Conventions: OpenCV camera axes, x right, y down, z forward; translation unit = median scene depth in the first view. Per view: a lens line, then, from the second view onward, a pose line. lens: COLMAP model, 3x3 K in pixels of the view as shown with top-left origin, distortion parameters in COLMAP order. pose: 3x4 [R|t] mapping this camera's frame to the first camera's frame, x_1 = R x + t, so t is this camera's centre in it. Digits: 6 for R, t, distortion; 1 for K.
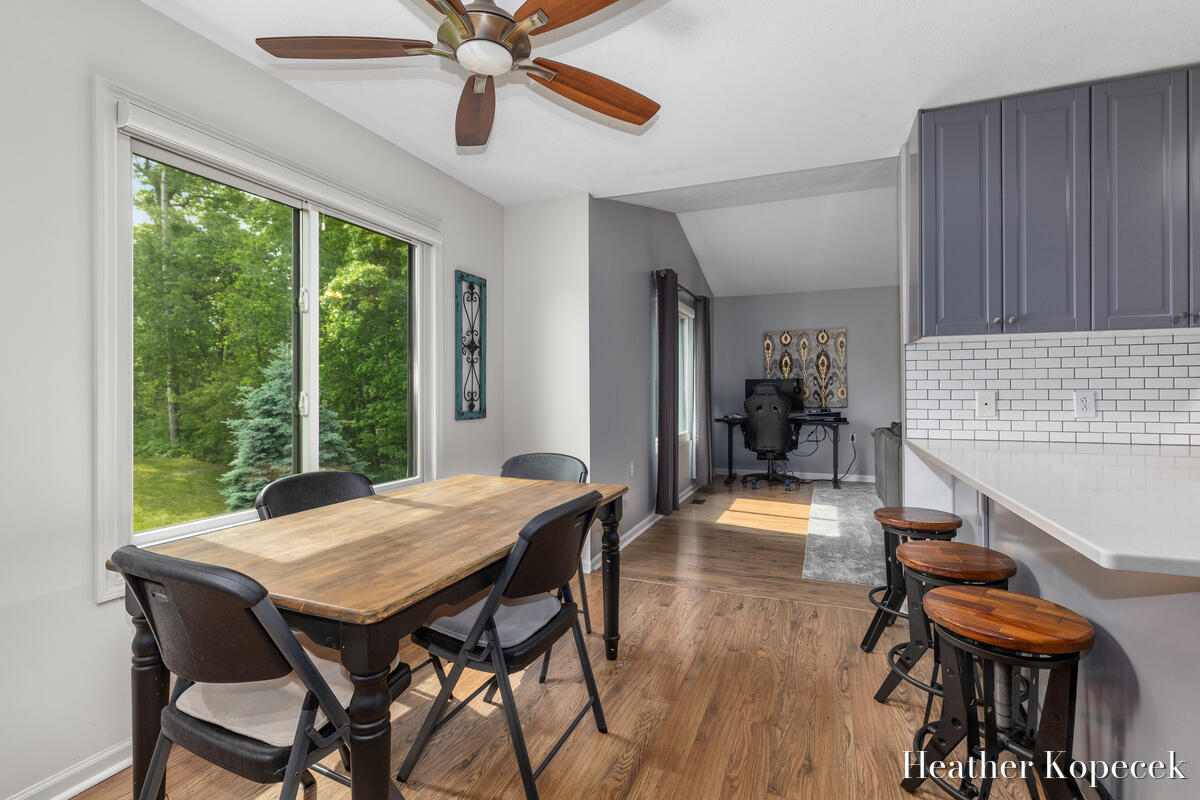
lens RADIAL K [[544.5, 0, 601.8], [0, 544.5, 388.6], [0, 0, 1]] dist [0.001623, -0.000361]
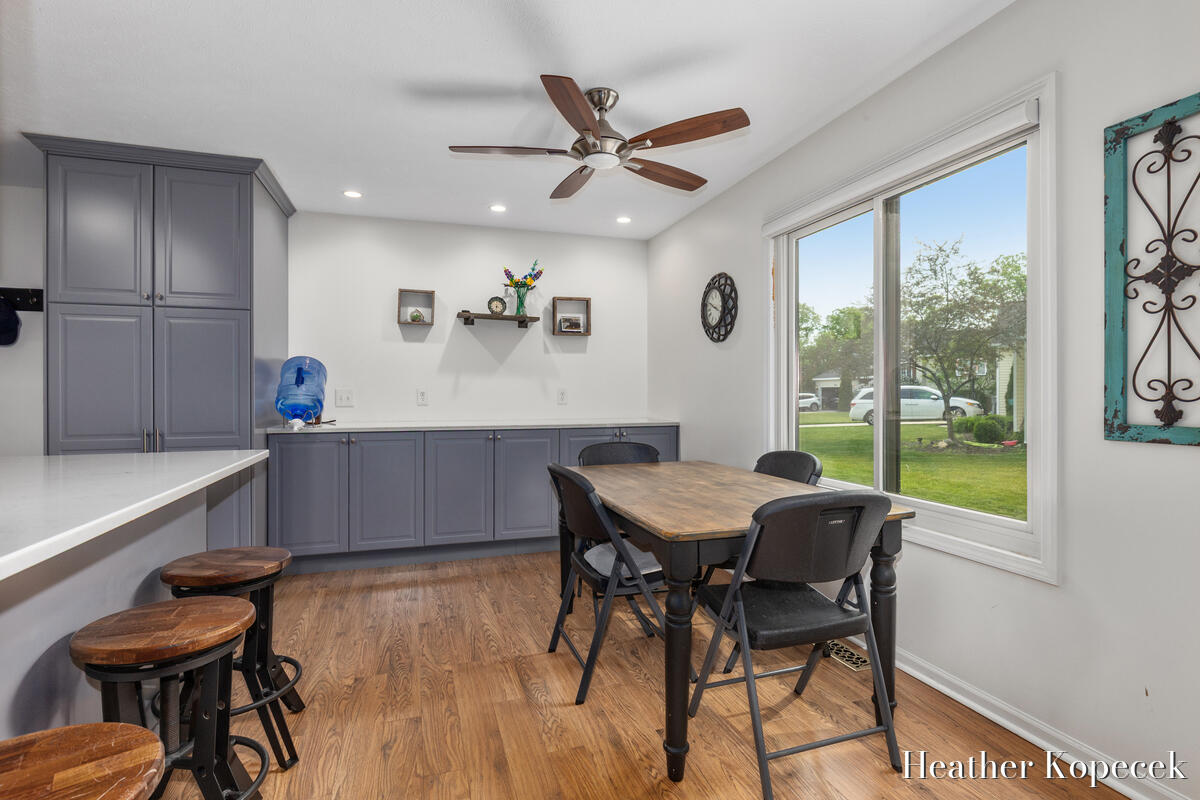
lens RADIAL K [[571.8, 0, 593.8], [0, 571.8, 395.7], [0, 0, 1]] dist [-0.002048, -0.000978]
pose [[-0.763880, 0.005170, -0.645338, 0.402398], [0.002580, 0.999984, 0.004957, 0.015242], [0.645353, 0.002122, -0.763881, 1.081435]]
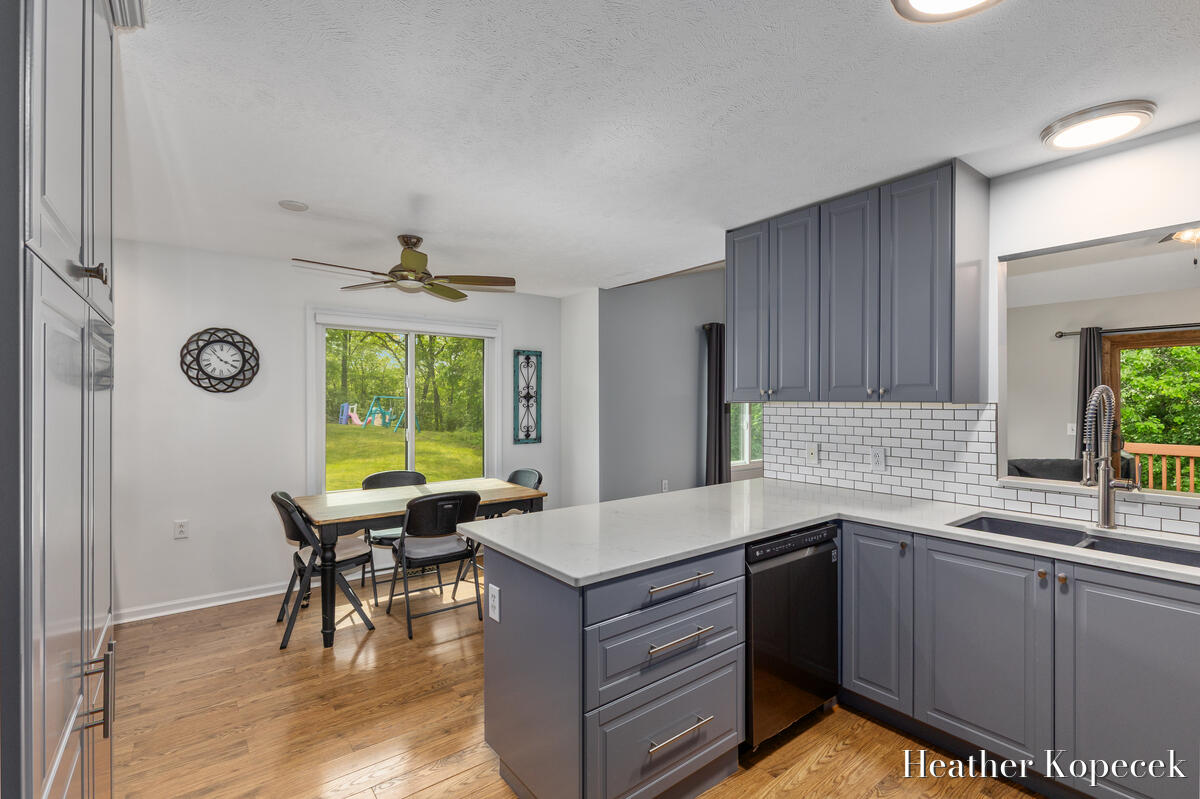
lens RADIAL K [[544.5, 0, 609.1], [0, 544.5, 396.9], [0, 0, 1]] dist [0.001623, -0.000361]
pose [[0.859798, 0.001850, -0.510631, 0.772400], [-0.002270, 0.999997, -0.000200, -0.079398], [0.510629, 0.001331, 0.859800, -0.218526]]
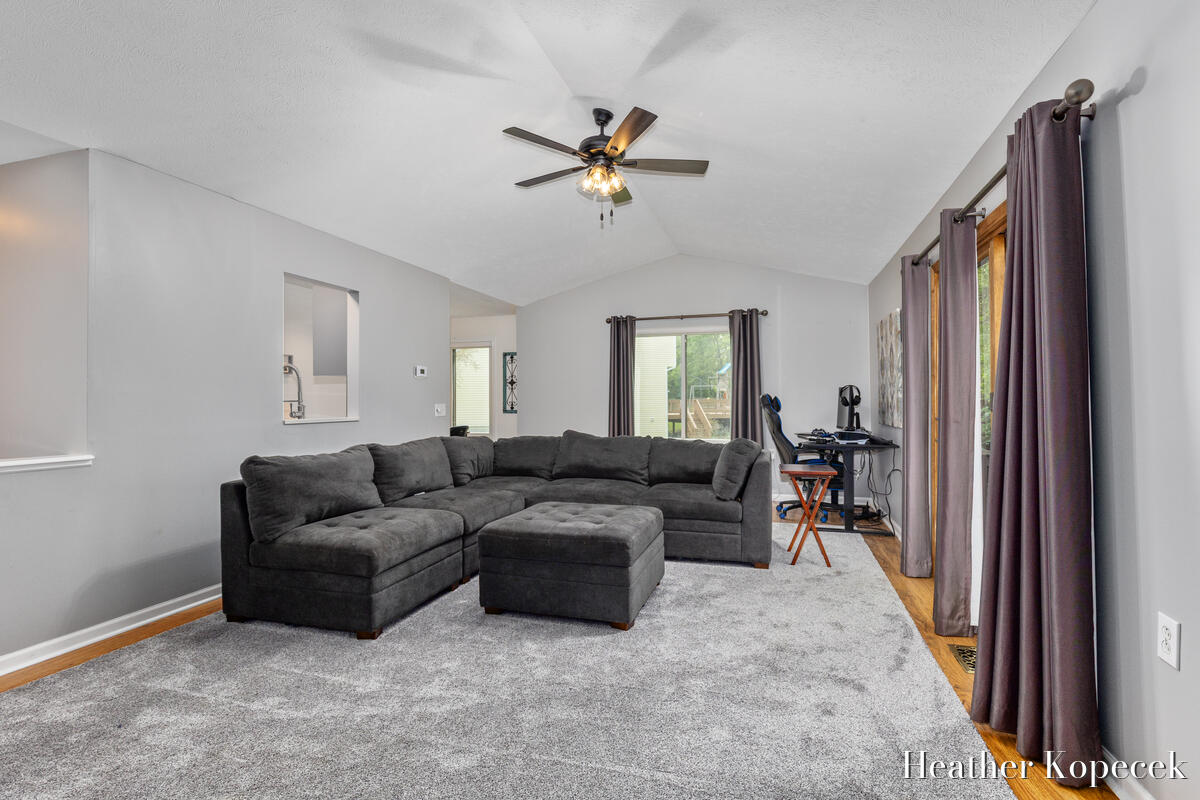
lens RADIAL K [[571.8, 0, 592.4], [0, 571.8, 398.4], [0, 0, 1]] dist [-0.002048, -0.000978]
pose [[0.057605, -0.002025, -0.998337, 2.323528], [0.002422, 0.999995, -0.001889, -0.002669], [0.998336, -0.002309, 0.057610, 1.240847]]
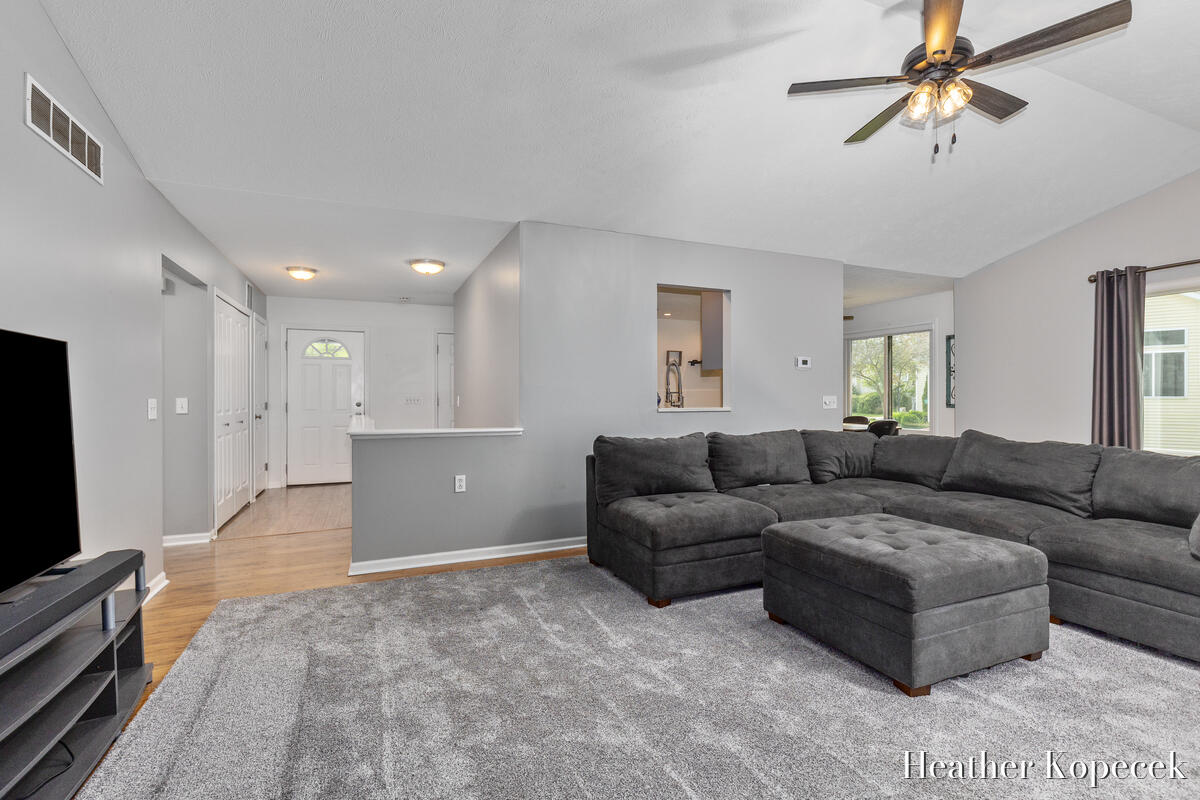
lens RADIAL K [[544.5, 0, 578.7], [0, 544.5, 396.8], [0, 0, 1]] dist [0.001623, -0.000361]
pose [[-0.721921, 0.004900, -0.691958, 2.166836], [0.001520, 0.999984, 0.005496, 0.002310], [0.691973, 0.002915, -0.721917, 1.515313]]
